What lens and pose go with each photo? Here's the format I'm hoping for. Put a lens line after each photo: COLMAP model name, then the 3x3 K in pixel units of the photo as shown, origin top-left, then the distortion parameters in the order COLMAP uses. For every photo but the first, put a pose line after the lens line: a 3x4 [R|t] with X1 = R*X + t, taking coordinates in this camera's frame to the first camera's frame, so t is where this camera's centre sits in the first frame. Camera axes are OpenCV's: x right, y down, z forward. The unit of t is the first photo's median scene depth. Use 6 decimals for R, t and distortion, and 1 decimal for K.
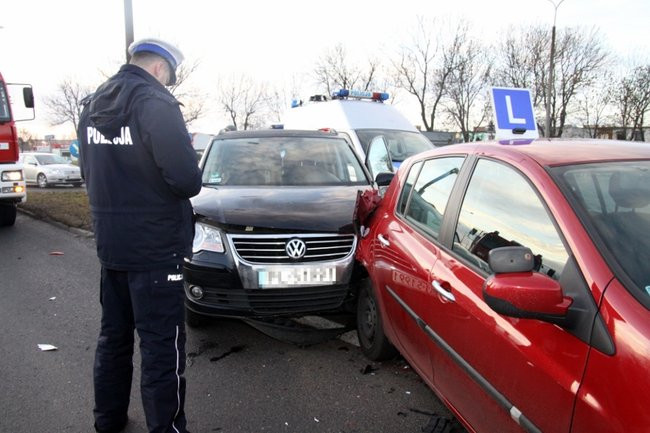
lens RADIAL K [[568.7, 0, 325.0], [0, 568.7, 216.5], [0, 0, 1]] dist [-0.120959, 0.124693]
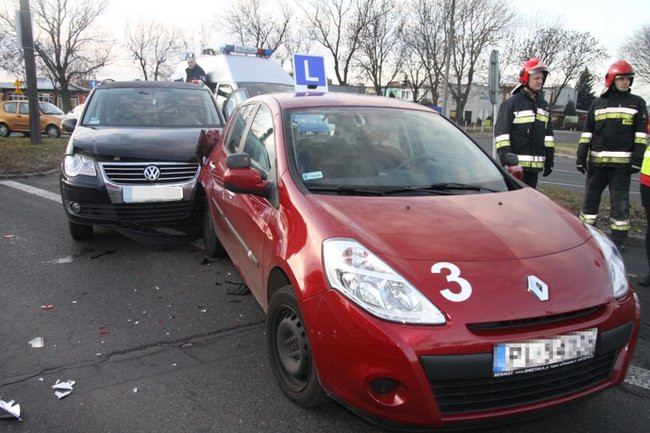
lens RADIAL K [[568.7, 0, 325.0], [0, 568.7, 216.5], [0, 0, 1]] dist [-0.120959, 0.124693]
pose [[0.988909, -0.003533, 0.148481, 0.052358], [-0.008656, 0.996646, 0.081369, 0.016220], [-0.148270, -0.081752, 0.985562, -0.123673]]
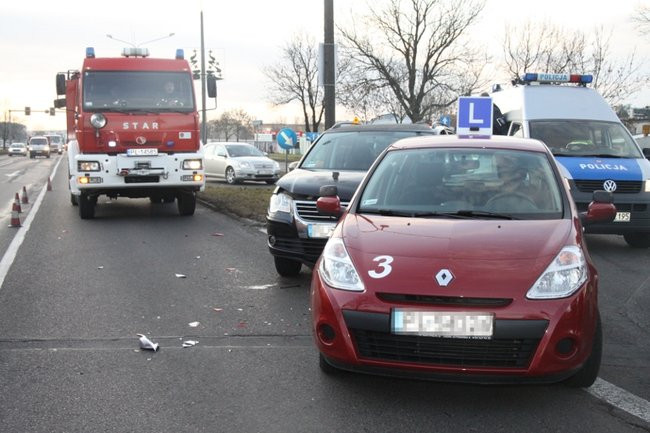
lens RADIAL K [[851.6, 0, 311.3], [0, 851.6, 217.2], [0, 0, 1]] dist [-0.026907, -0.020586]
pose [[0.916708, 0.038908, -0.397660, 0.253814], [-0.049913, 0.998603, -0.017356, 0.038010], [0.396429, 0.035759, 0.917369, -0.335636]]
